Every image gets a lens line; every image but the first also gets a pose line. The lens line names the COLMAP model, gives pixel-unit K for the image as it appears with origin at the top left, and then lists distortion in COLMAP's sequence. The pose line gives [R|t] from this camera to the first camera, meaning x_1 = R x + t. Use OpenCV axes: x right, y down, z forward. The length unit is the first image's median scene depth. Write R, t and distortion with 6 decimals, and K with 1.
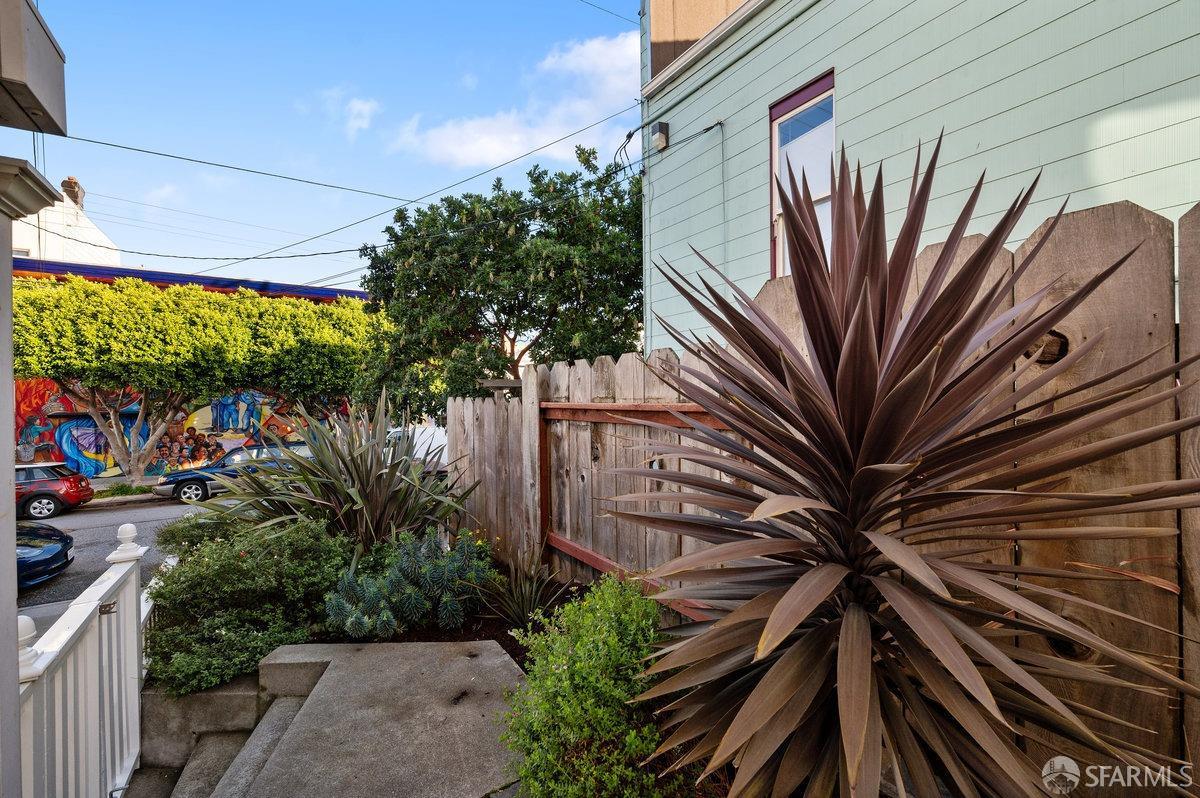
lens RADIAL K [[503.0, 0, 576.1], [0, 503.0, 401.7], [0, 0, 1]] dist [-0.001897, -0.000330]
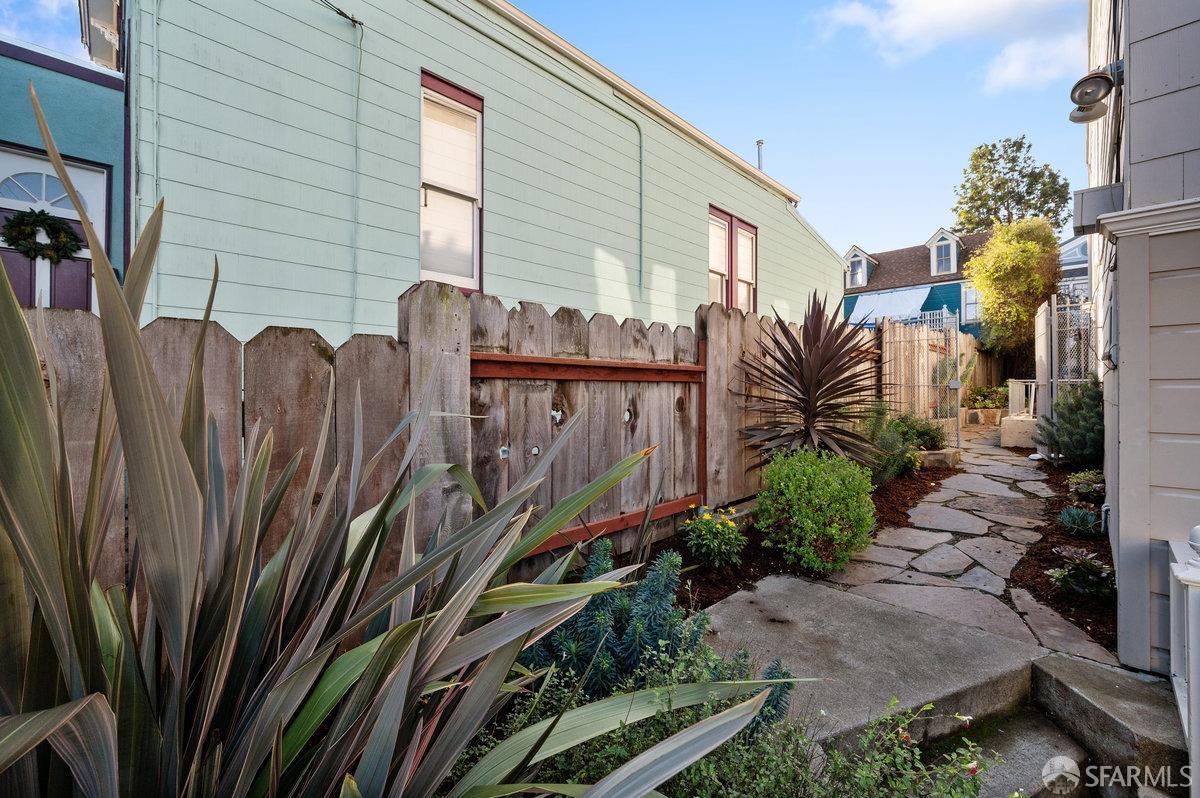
lens RADIAL K [[500.6, 0, 598.7], [0, 500.6, 407.2], [0, 0, 1]] dist [-0.000649, -0.000140]
pose [[-0.242080, -0.019232, 0.970066, -0.860861], [0.013937, 0.999631, 0.023296, 0.072026], [-0.970156, 0.019159, -0.241723, 1.191914]]
